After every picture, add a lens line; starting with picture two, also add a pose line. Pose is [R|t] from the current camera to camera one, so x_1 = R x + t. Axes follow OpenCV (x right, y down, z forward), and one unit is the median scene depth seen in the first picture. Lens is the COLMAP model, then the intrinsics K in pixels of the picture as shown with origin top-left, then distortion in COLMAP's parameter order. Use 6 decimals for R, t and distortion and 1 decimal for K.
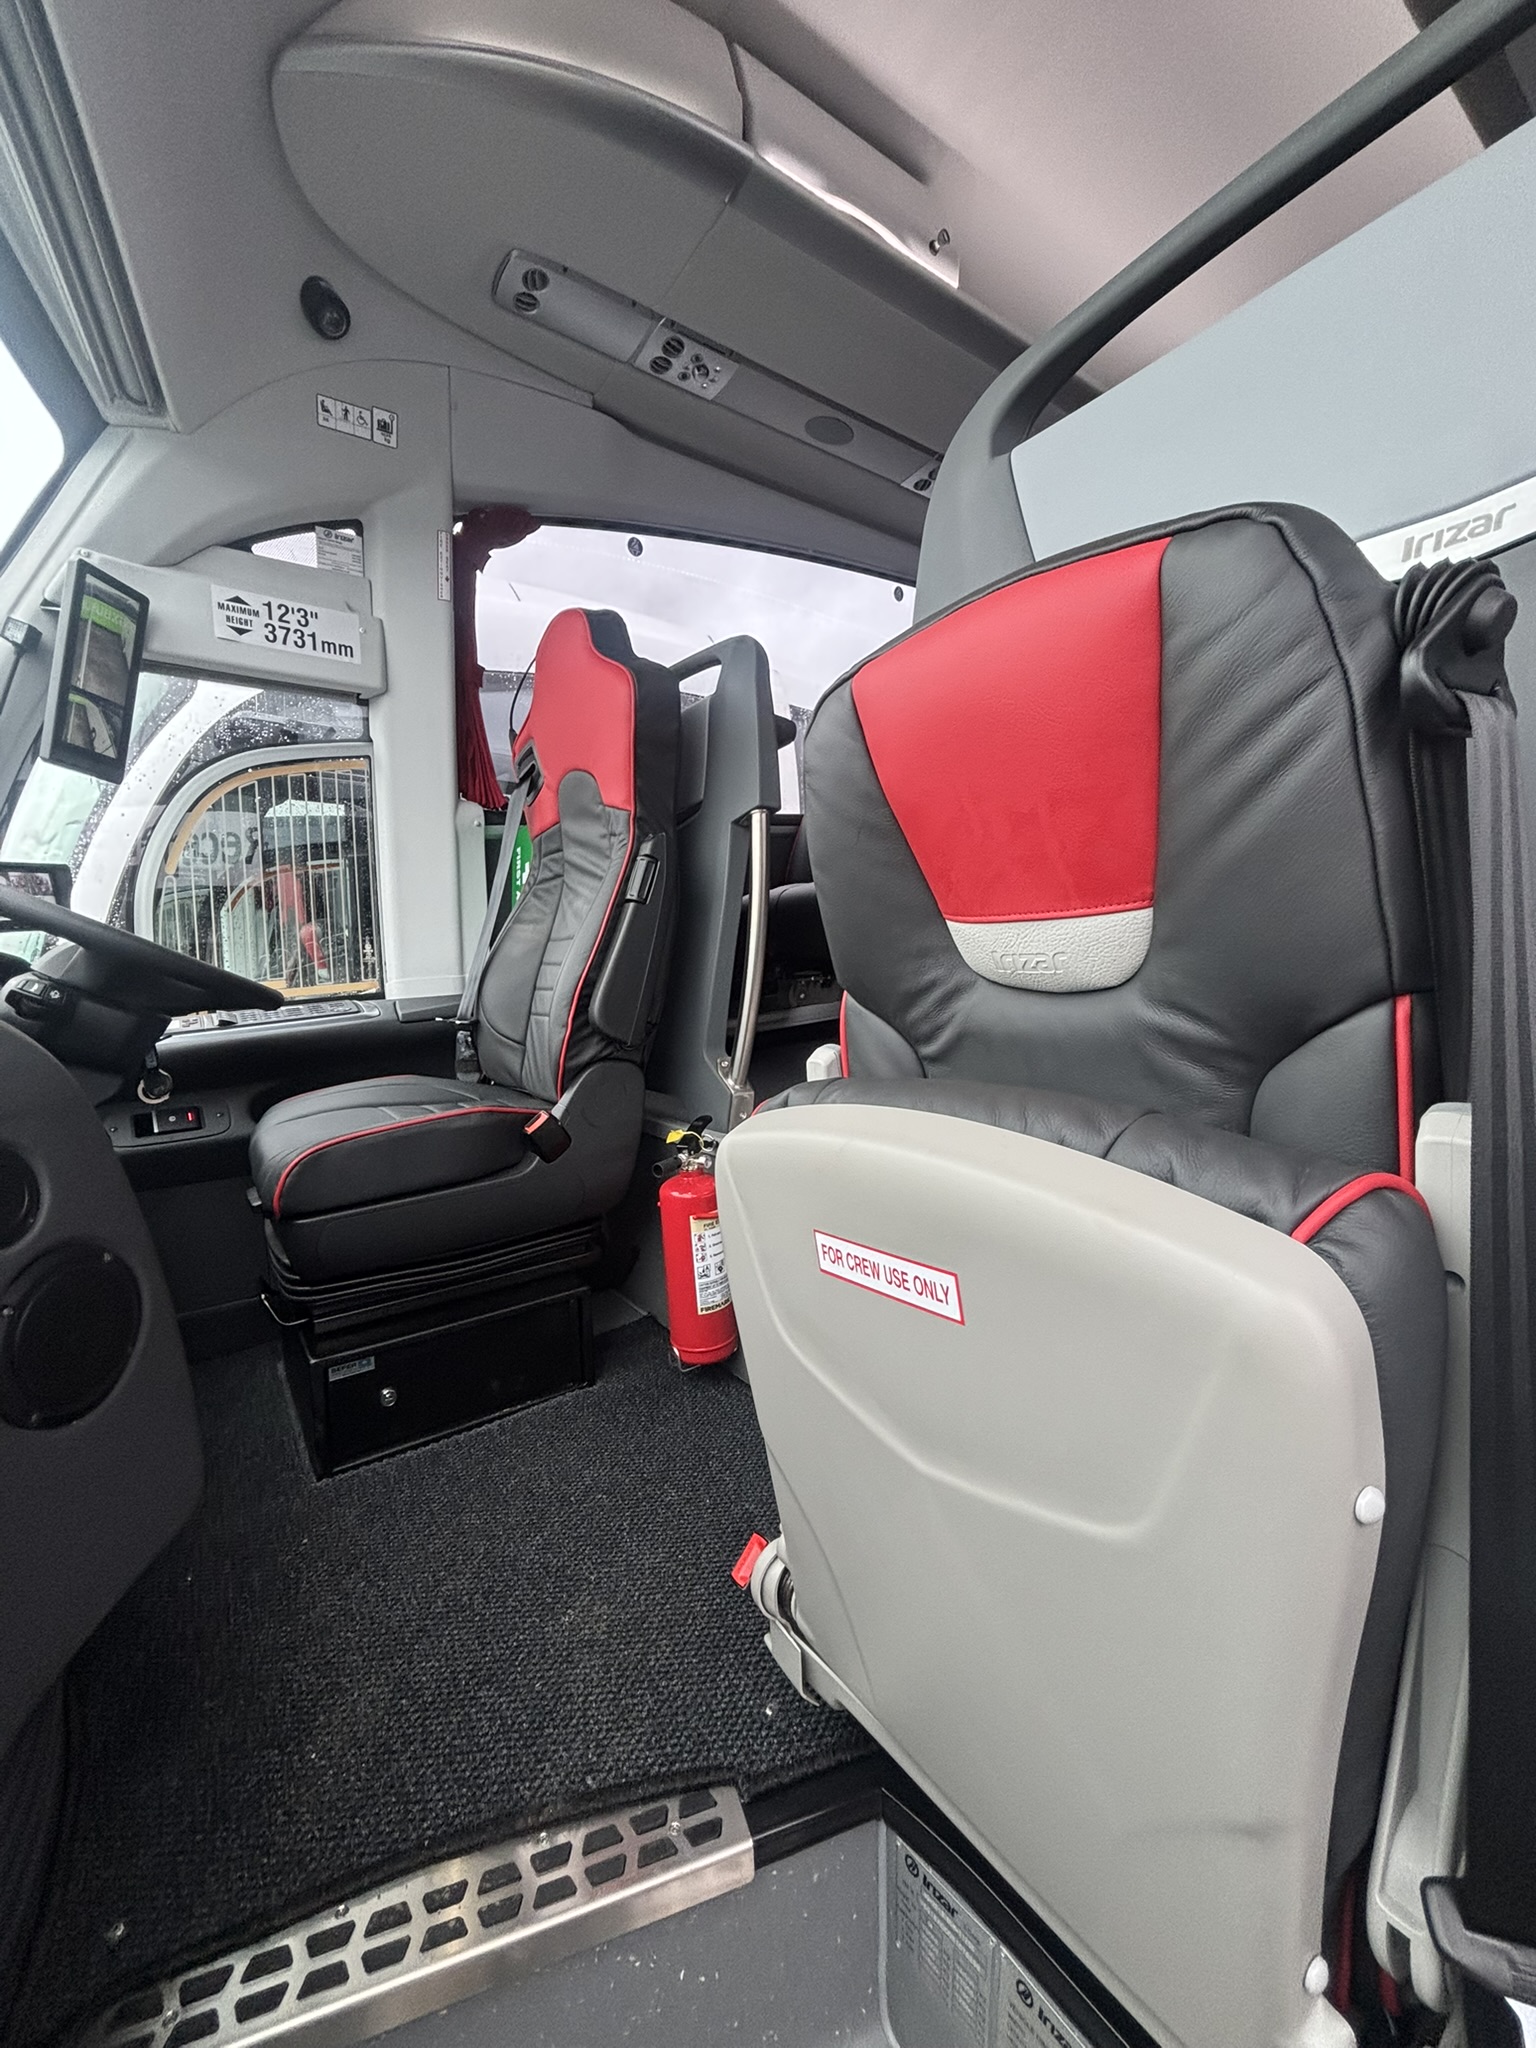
lens RADIAL K [[831.2, 0, 768.0], [0, 831.2, 1024.0], [0, 0, 1]] dist [0.000789, 0.000123]
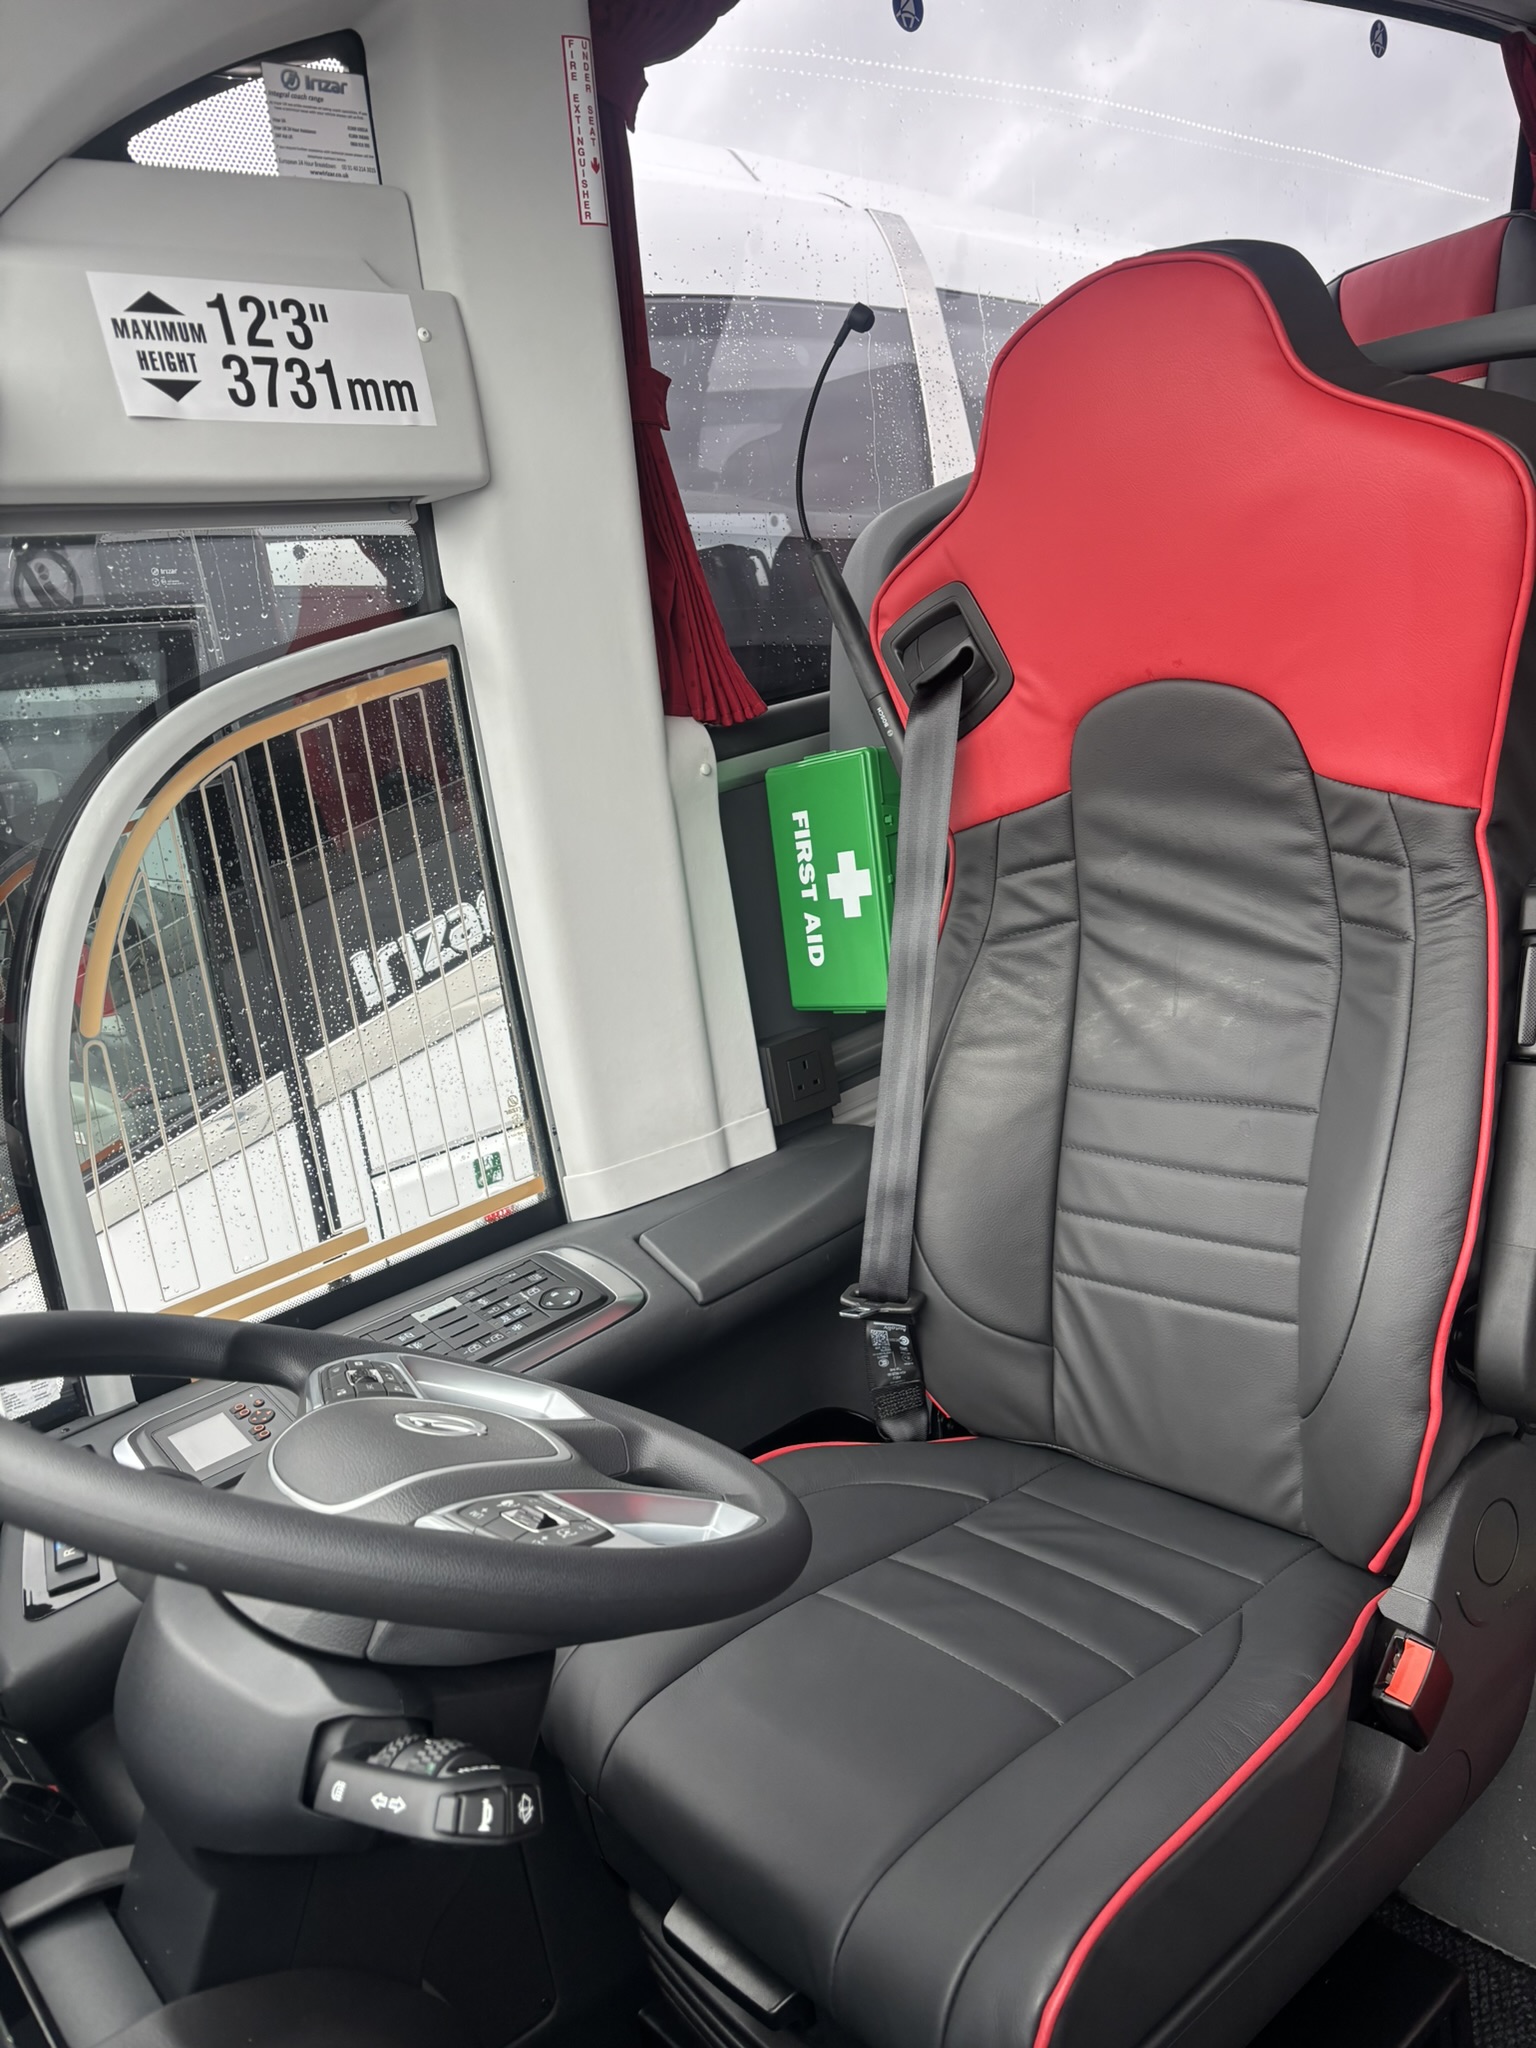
lens RADIAL K [[1526.9, 0, 768.0], [0, 1526.9, 1024.0], [0, 0, 1]] dist [0.034414, -0.007354]
pose [[0.990195, -0.134494, 0.037762, -0.419128], [0.129883, 0.985891, 0.105593, -0.219594], [-0.051431, -0.099653, 0.993692, 0.251988]]
